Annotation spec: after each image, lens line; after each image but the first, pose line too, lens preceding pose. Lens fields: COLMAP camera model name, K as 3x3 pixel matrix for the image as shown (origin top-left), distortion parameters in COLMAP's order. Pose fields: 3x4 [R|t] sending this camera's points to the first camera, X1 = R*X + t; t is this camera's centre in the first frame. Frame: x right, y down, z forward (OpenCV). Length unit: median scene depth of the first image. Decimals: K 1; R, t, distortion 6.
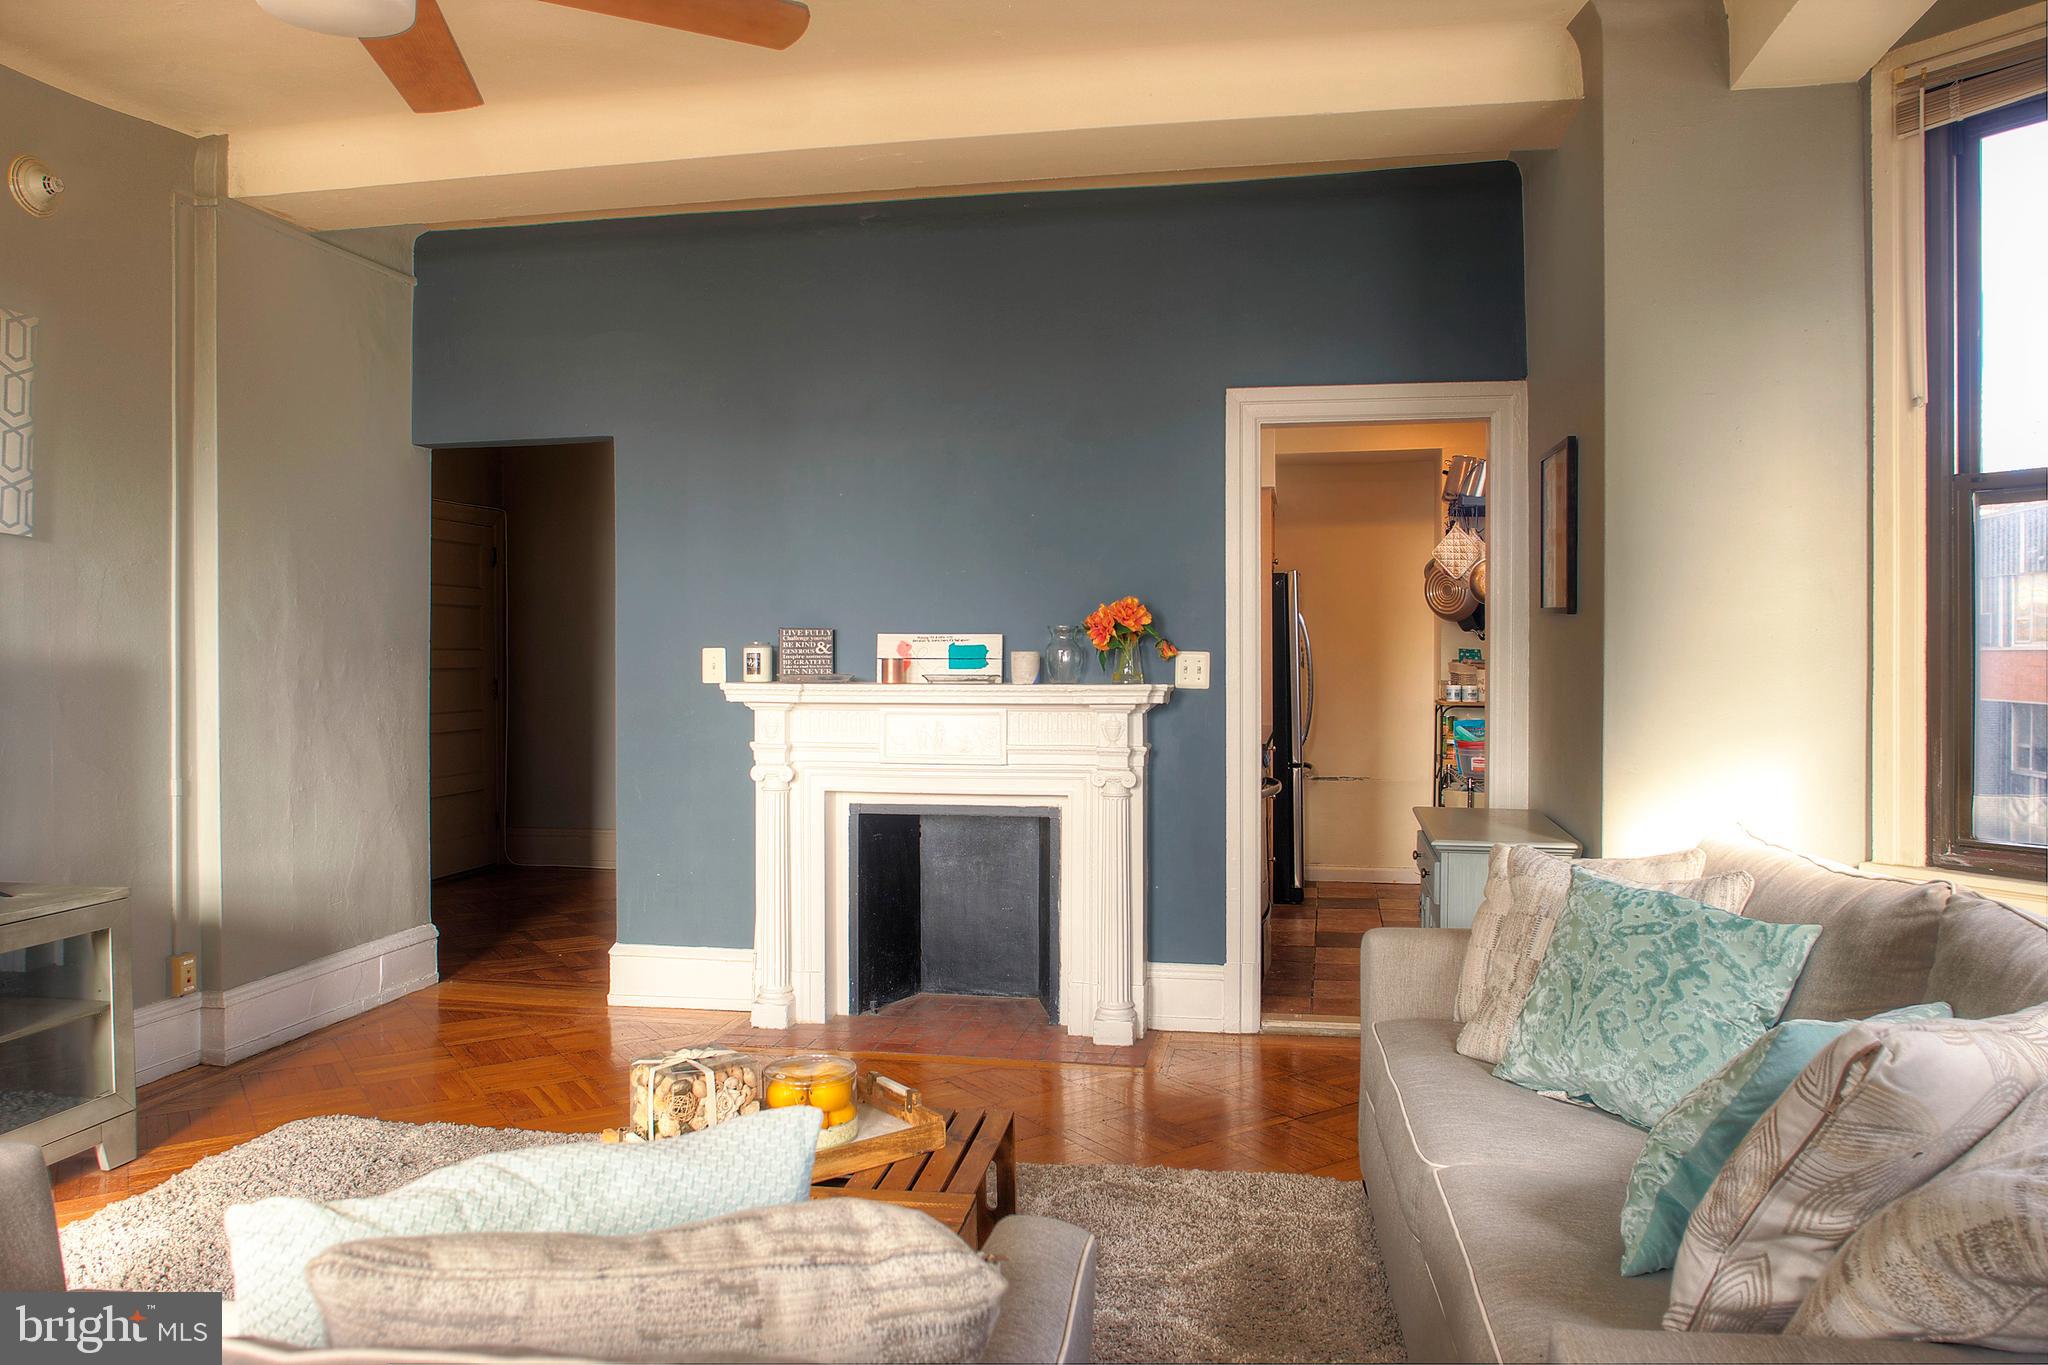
lens RADIAL K [[1401.4, 0, 1024.0], [0, 1401.4, 682.5], [0, 0, 1]] dist [-0.059682, 0.005619]
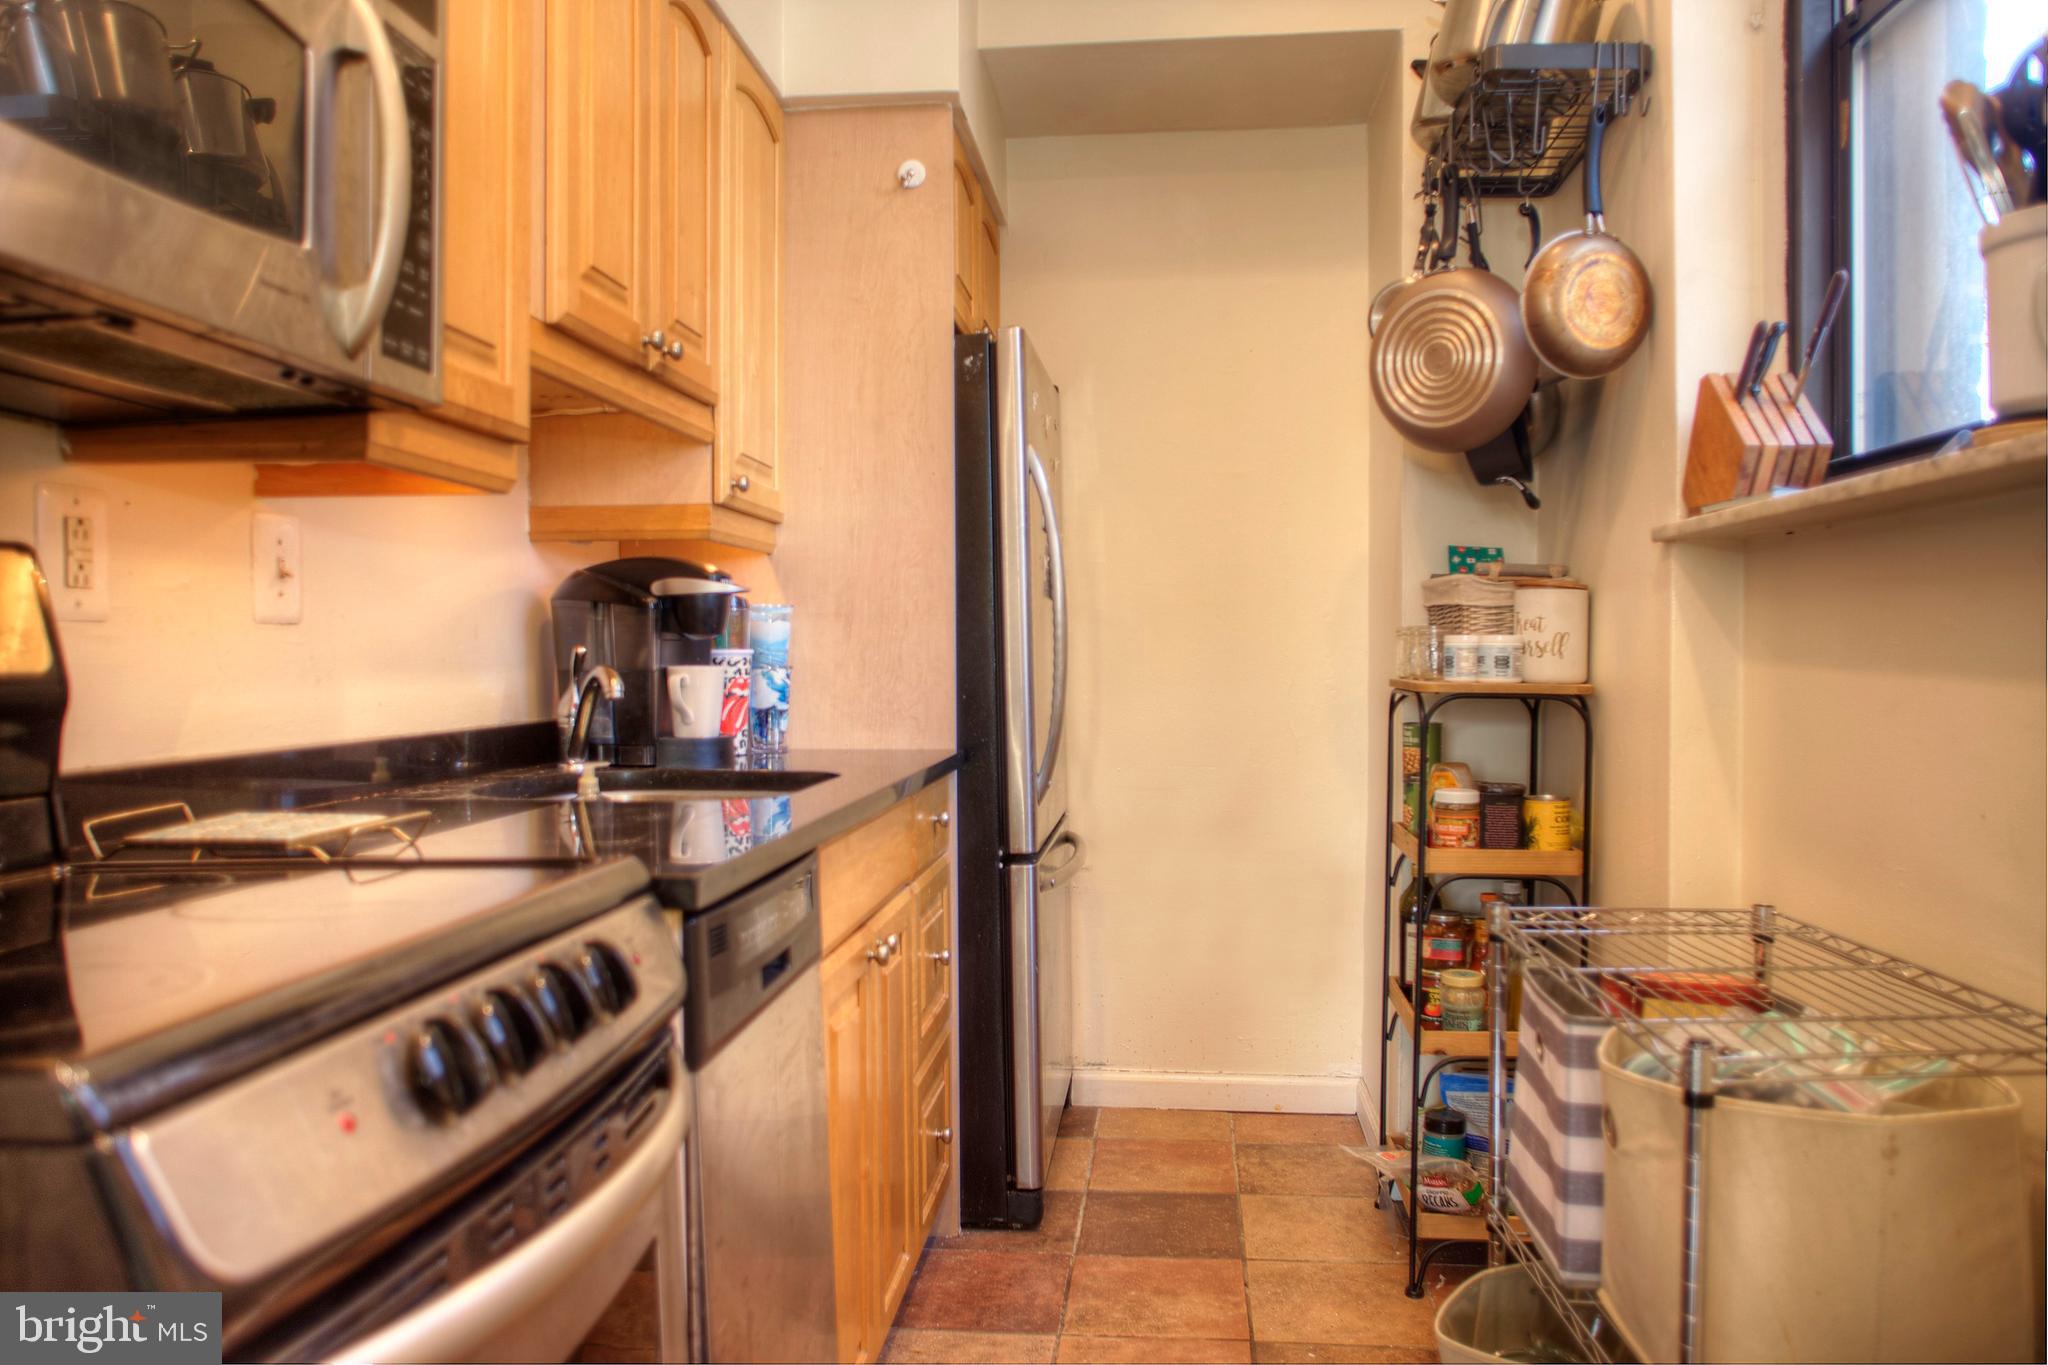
lens RADIAL K [[1401.4, 0, 1024.0], [0, 1401.4, 682.5], [0, 0, 1]] dist [-0.059682, 0.005619]
pose [[0.995935, -0.005485, 0.089903, 0.161778], [0.004322, 0.999904, 0.013129, 0.008624], [-0.089967, -0.012687, 0.995864, 0.632062]]
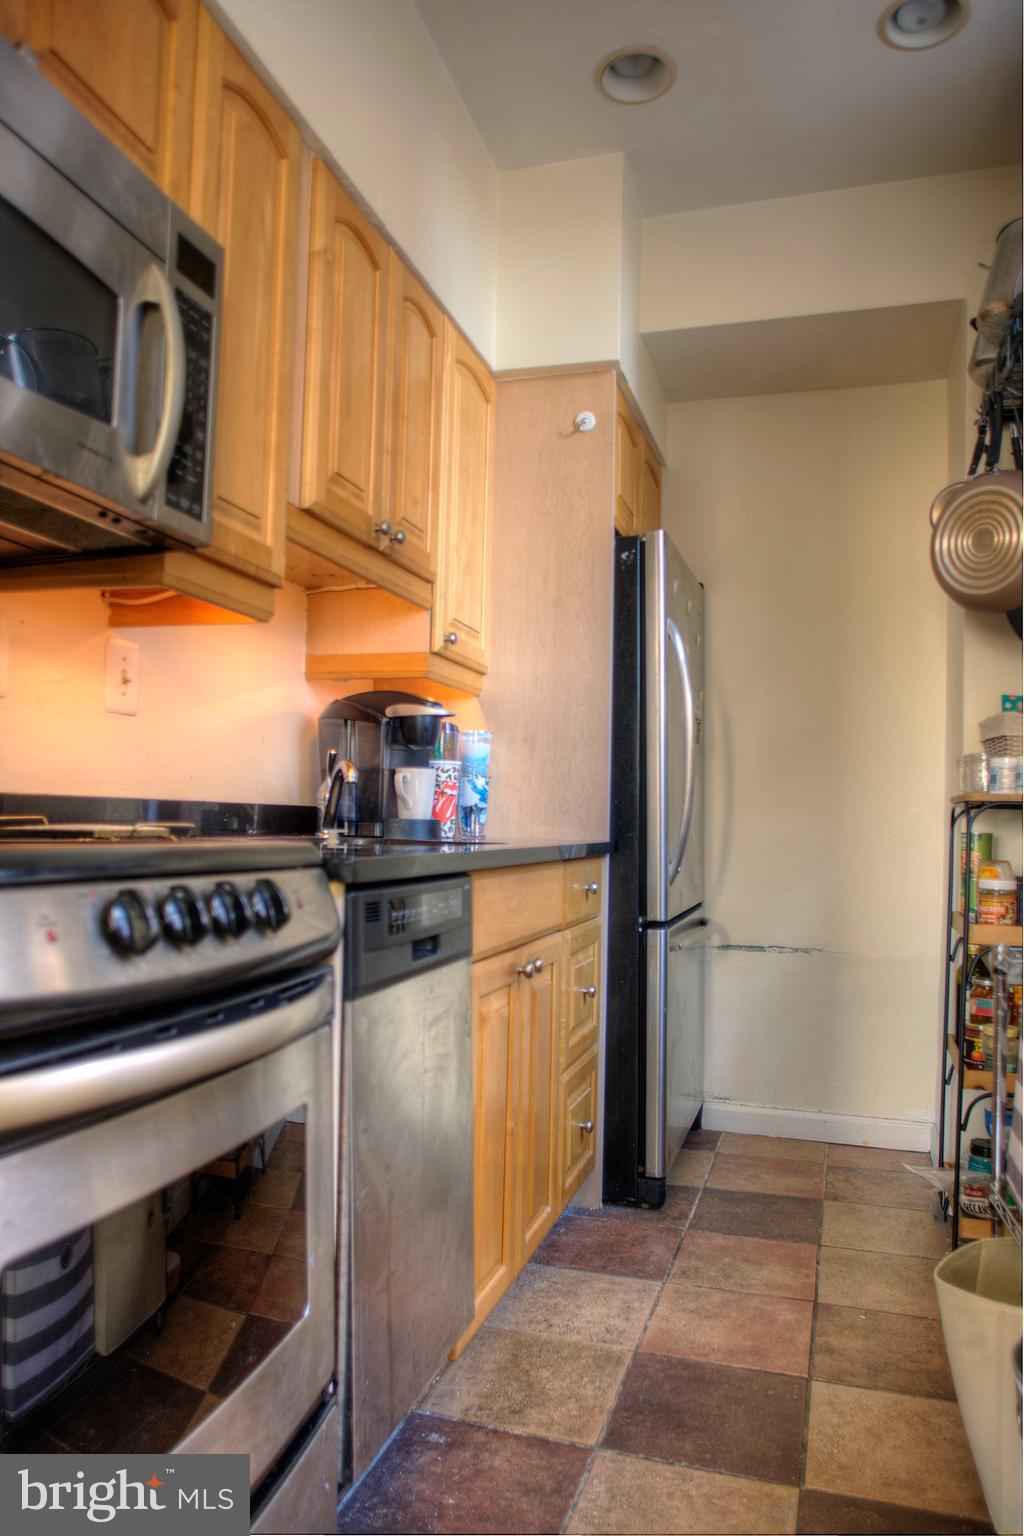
lens RADIAL K [[1051.1, 0, 517.0], [0, 1051.1, 804.2], [0, 0, 1]] dist [-0.059682, 0.005619]
pose [[0.994138, 0.019176, -0.106405, 0.183414], [-0.022298, 0.999353, -0.028222, 0.028519], [0.105795, 0.030429, 0.993922, 0.627397]]
